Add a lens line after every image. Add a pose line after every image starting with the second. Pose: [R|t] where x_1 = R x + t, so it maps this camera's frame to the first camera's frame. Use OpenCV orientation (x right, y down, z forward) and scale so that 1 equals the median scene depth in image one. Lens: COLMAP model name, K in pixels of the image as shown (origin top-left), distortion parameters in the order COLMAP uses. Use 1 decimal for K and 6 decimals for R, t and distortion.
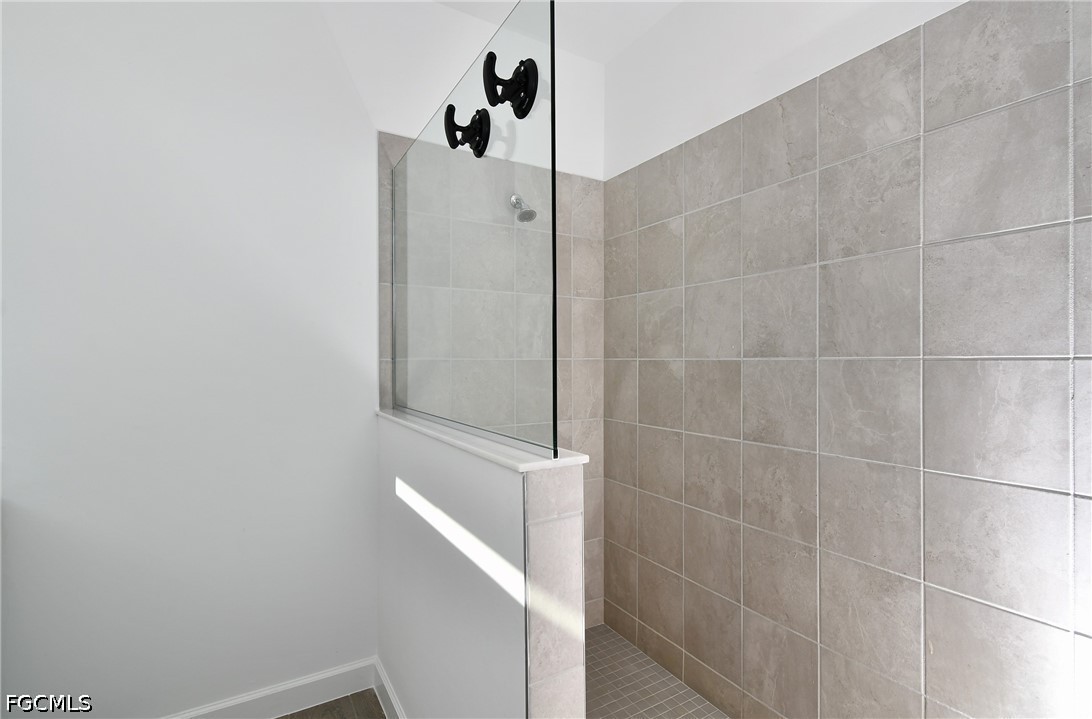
lens RADIAL K [[493.2, 0, 530.9], [0, 493.2, 354.3], [0, 0, 1]] dist [-0.001216, -0.002478]
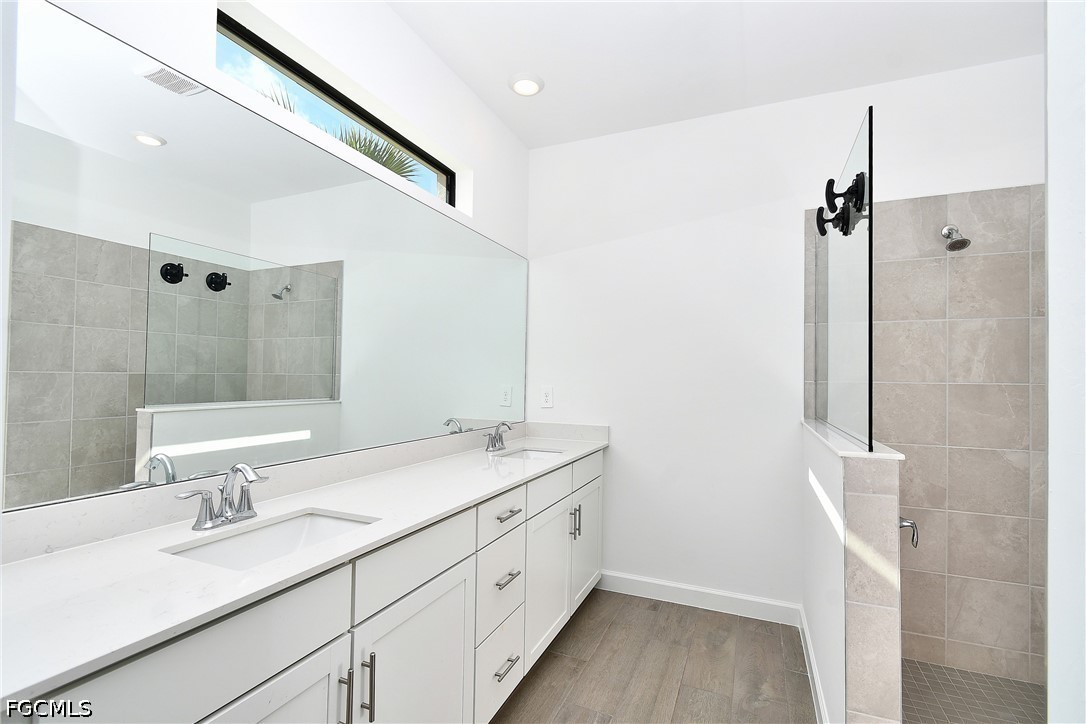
lens RADIAL K [[490.5, 0, 542.4], [0, 490.5, 369.5], [0, 0, 1]] dist [-0.001216, -0.002478]
pose [[0.573153, -0.005134, -0.819432, 0.365194], [-0.004938, 0.999941, -0.009719, -0.005899], [0.819434, 0.009617, 0.573093, -0.329563]]
